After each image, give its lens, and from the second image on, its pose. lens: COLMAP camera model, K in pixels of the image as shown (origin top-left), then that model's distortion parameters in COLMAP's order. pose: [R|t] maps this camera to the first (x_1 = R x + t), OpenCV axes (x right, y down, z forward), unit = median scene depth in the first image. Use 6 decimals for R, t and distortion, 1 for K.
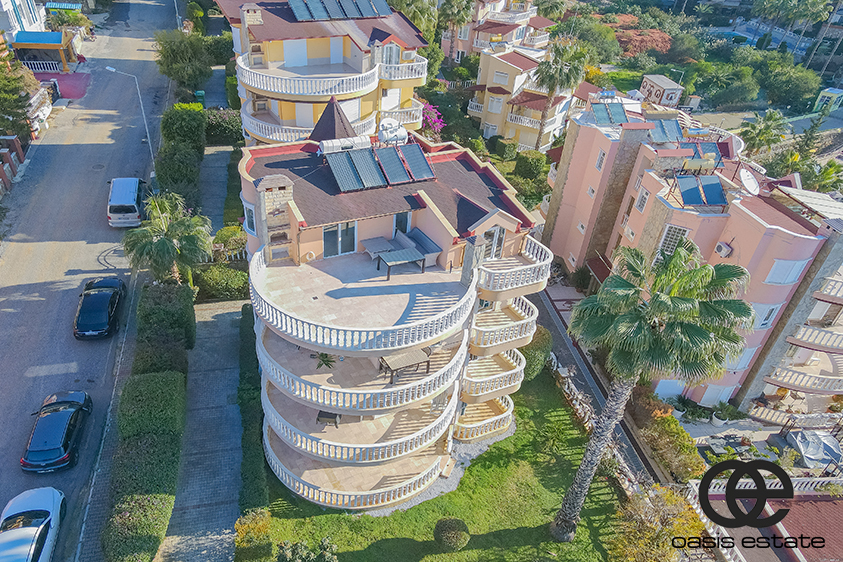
lens RADIAL K [[565.7, 0, 475.7], [0, 565.7, 351.9], [0, 0, 1]] dist [0.075649, 0.005440]
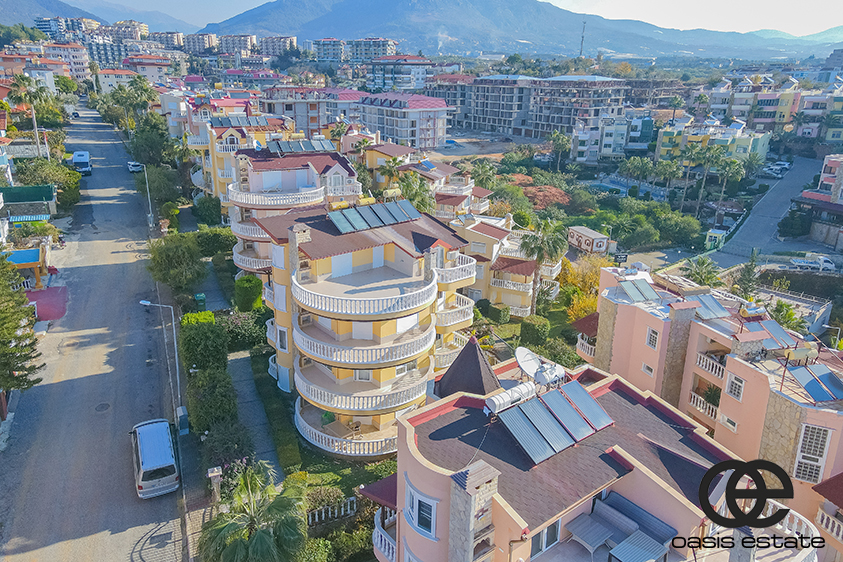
lens RADIAL K [[547.6, 0, 421.5], [0, 547.6, 281.0], [0, 0, 1]] dist [0.063905, 0.036149]
pose [[0.983624, -0.072372, 0.165063, -0.287912], [0.118239, 0.950325, -0.287926, -0.183776], [-0.136026, 0.302728, 0.943320, 0.121456]]
